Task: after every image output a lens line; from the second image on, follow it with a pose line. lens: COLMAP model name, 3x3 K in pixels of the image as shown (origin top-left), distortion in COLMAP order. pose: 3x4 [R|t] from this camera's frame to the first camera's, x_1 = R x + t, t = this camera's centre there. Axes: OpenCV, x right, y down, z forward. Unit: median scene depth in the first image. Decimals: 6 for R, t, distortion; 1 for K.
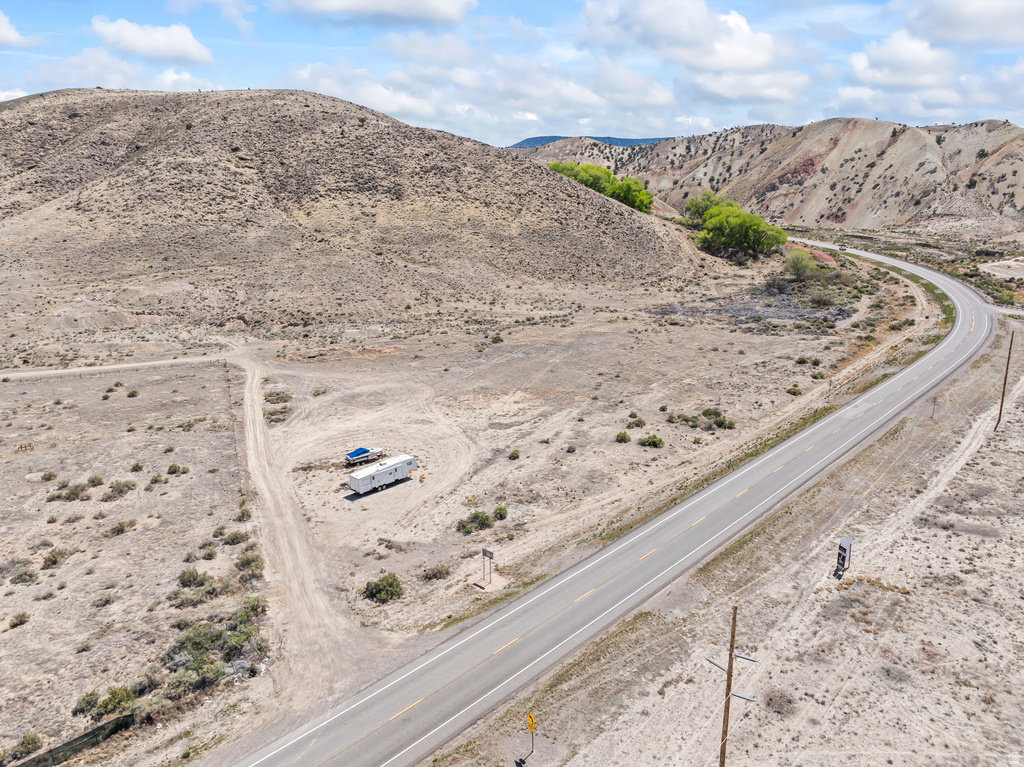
lens RADIAL K [[721.1, 0, 514.3], [0, 721.1, 376.5], [0, 0, 1]] dist [-0.051225, 0.022574]
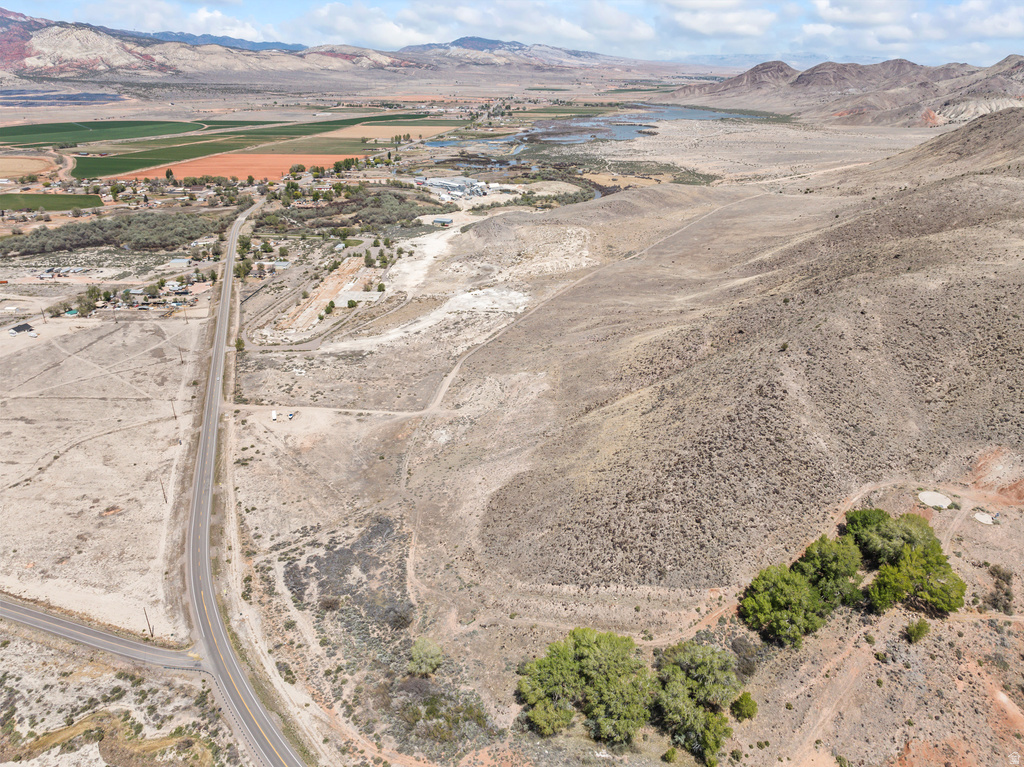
lens RADIAL K [[721.1, 0, 518.3], [0, 721.1, 378.1], [0, 0, 1]] dist [-0.051225, 0.022574]
pose [[-0.454983, 0.368717, -0.810579, 0.990994], [-0.201819, 0.843871, 0.497143, -0.962982], [0.867329, 0.389782, -0.309533, 1.324176]]
